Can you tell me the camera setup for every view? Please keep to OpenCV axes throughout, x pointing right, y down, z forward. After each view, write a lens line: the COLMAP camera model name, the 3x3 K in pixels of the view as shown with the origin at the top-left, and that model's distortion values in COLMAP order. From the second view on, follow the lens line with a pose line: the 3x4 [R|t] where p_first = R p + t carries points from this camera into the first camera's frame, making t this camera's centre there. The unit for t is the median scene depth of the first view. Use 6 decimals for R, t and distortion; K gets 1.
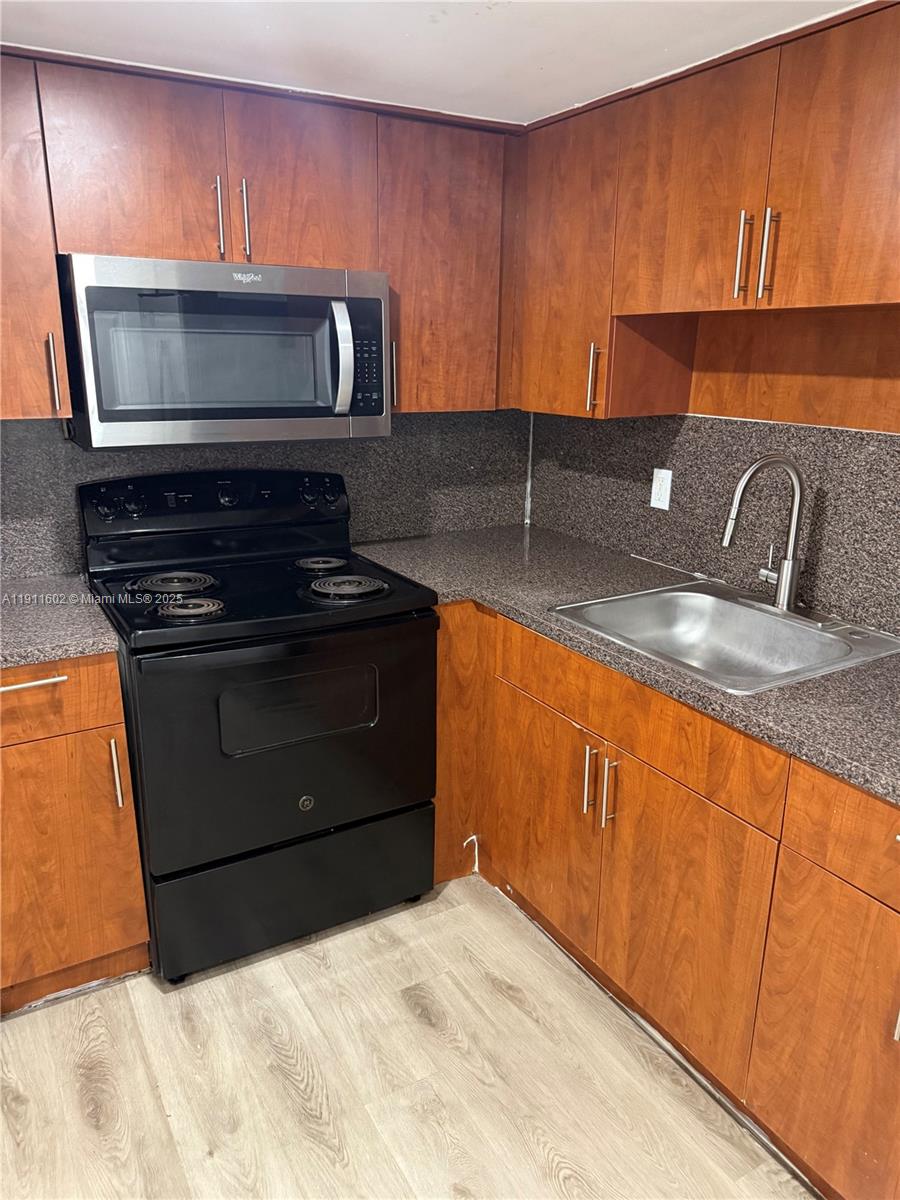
lens RADIAL K [[850.2, 0, 450.0], [0, 850.2, 600.0], [0, 0, 1]] dist [-0.008834, -0.004027]
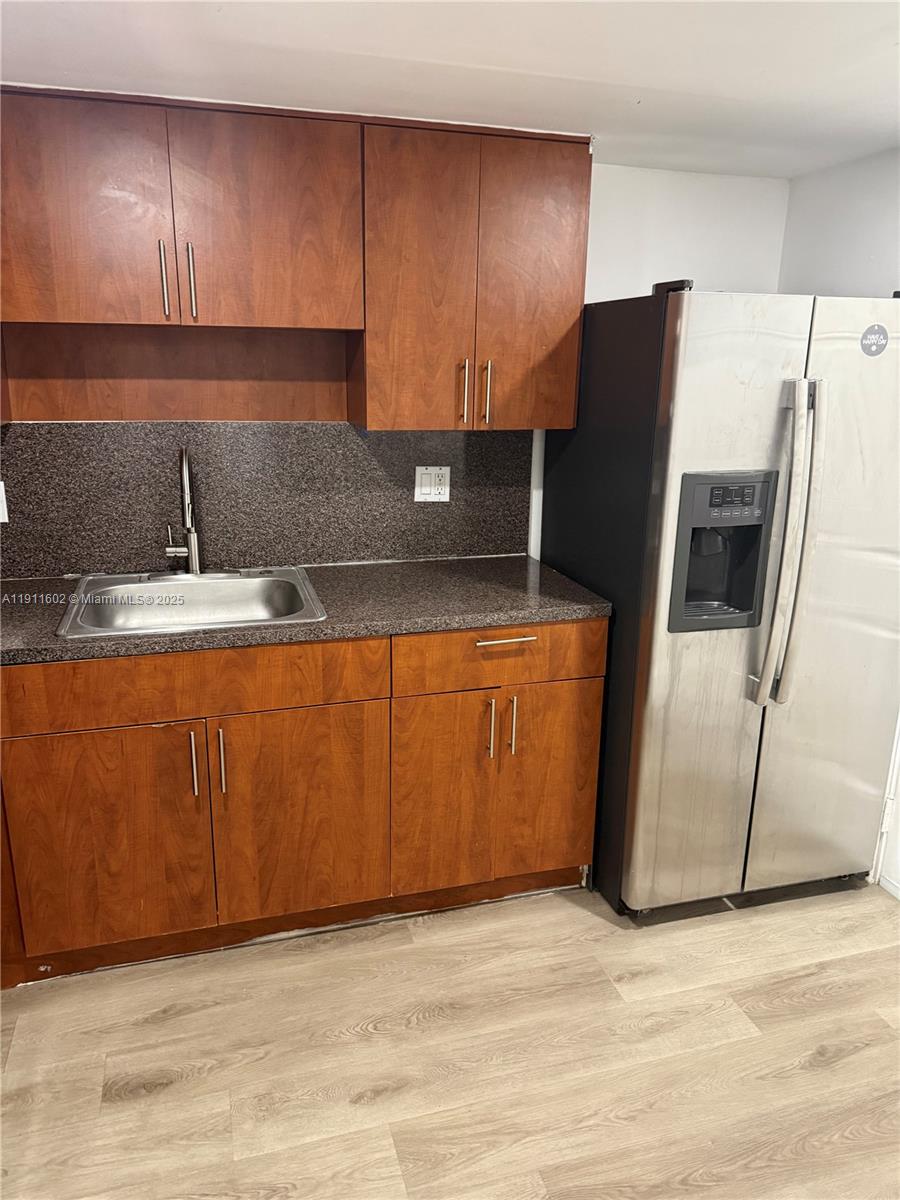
lens RADIAL K [[844.2, 0, 450.0], [0, 844.2, 600.0], [0, 0, 1]] dist [0.079927, -0.076298]
pose [[0.253150, -0.277623, 0.926736, -0.699544], [0.268923, 0.940379, 0.208250, -0.118907], [-0.929298, 0.196503, 0.312716, 0.322106]]
